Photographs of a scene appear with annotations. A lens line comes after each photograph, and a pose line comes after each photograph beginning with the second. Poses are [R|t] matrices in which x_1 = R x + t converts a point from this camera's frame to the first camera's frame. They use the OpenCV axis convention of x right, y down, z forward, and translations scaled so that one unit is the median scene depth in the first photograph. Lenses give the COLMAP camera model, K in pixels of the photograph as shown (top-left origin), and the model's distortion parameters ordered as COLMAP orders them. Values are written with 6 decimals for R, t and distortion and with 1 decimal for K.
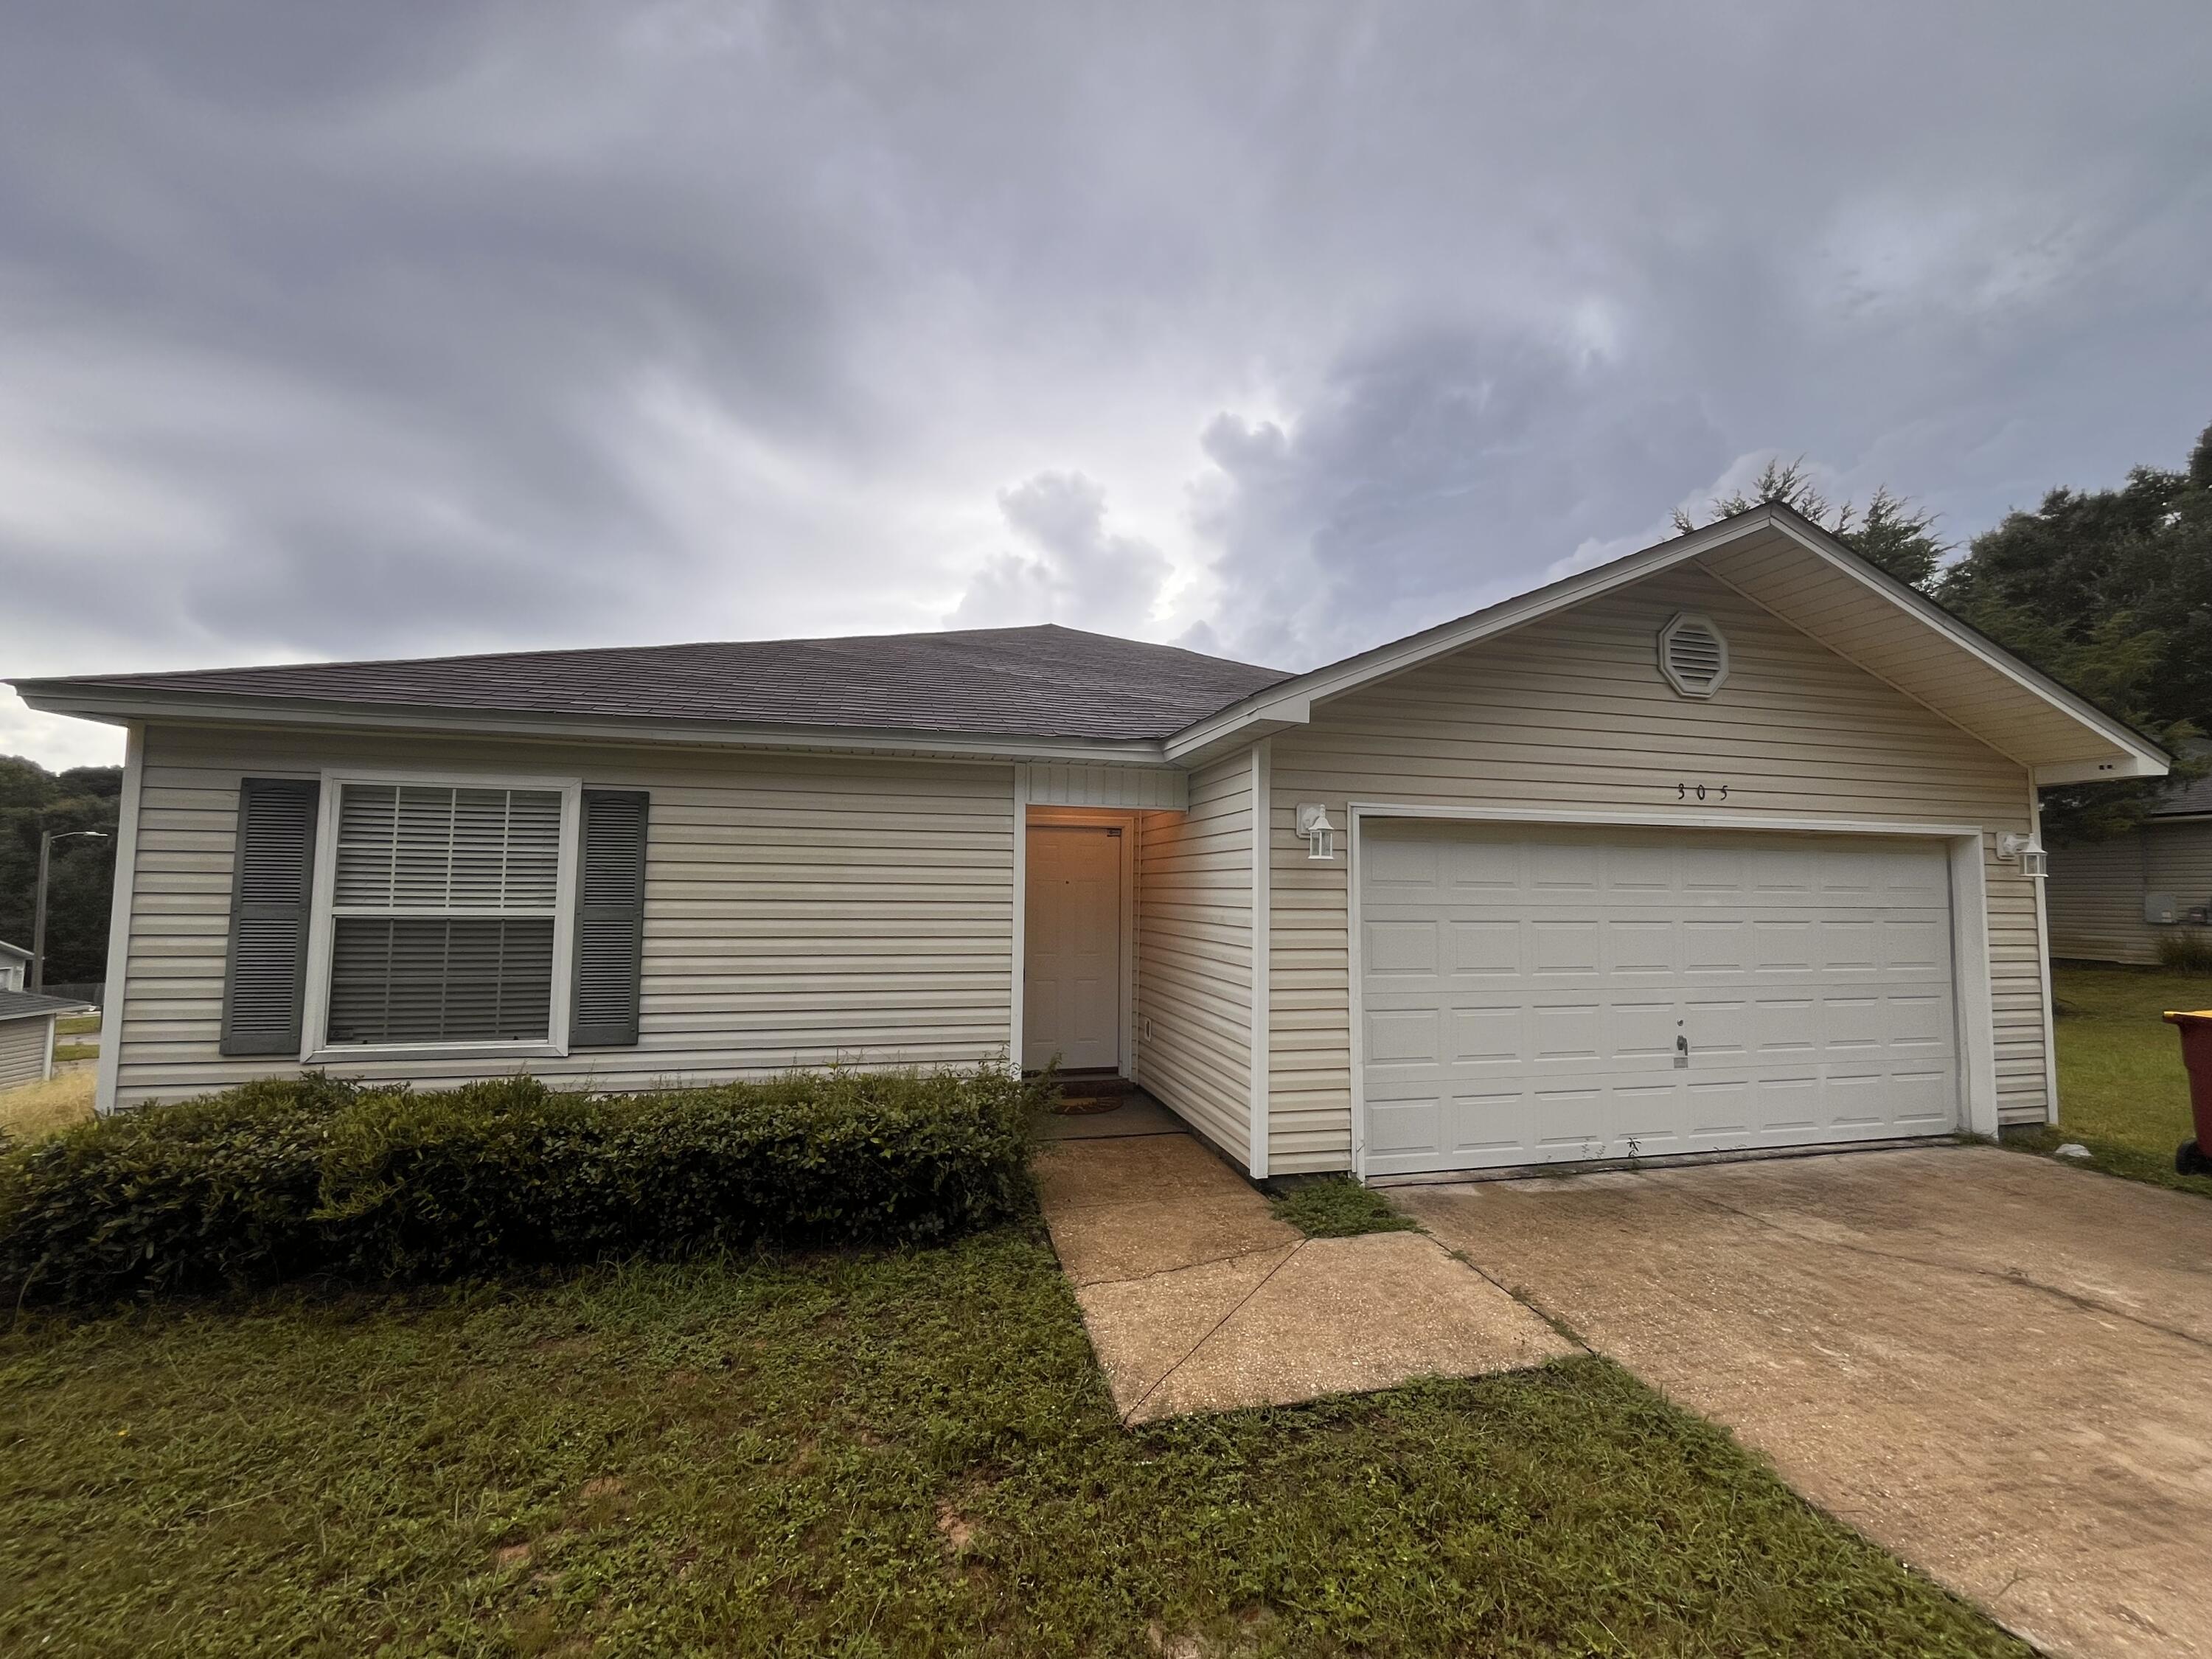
lens RADIAL K [[899.1, 0, 1106.0], [0, 899.1, 829.5], [0, 0, 1]] dist [-0.000607, 0.000178]
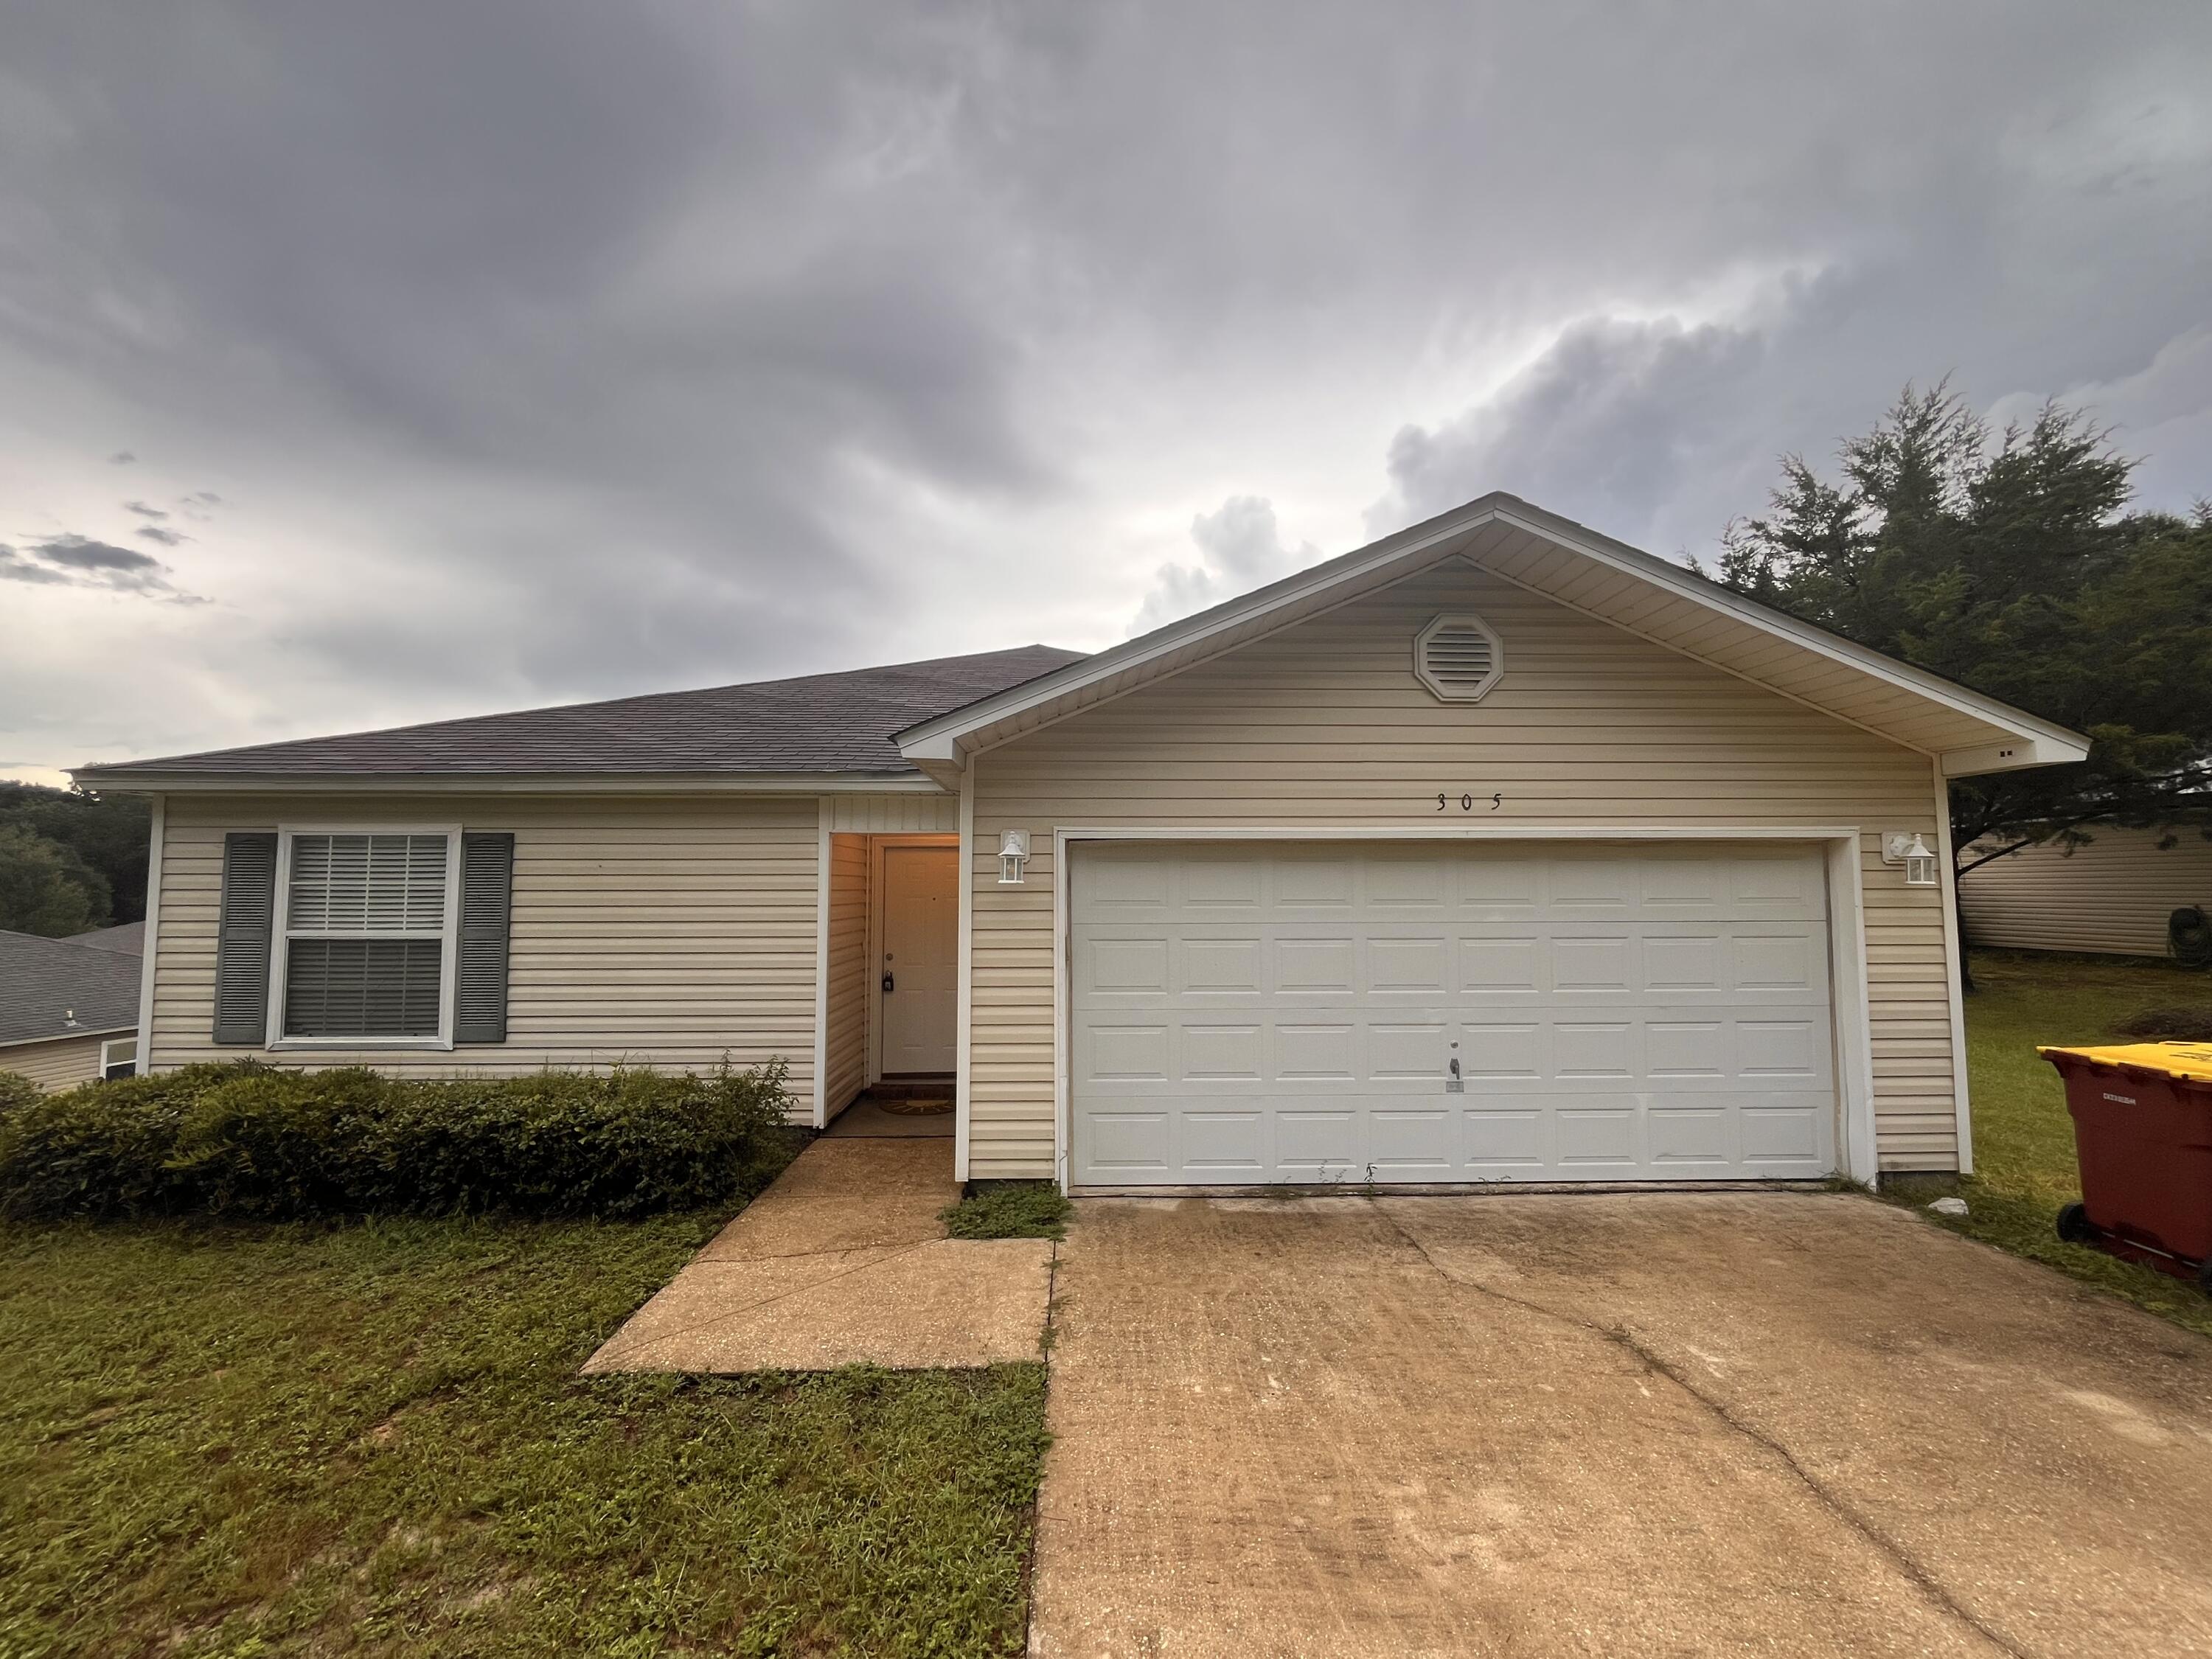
lens RADIAL K [[899.1, 0, 1106.0], [0, 899.1, 829.5], [0, 0, 1]] dist [-0.000607, 0.000178]
pose [[0.975592, -0.027178, -0.217903, 0.566307], [0.027600, 0.999618, -0.001108, -0.024790], [0.217850, -0.004934, 0.975970, -0.007459]]
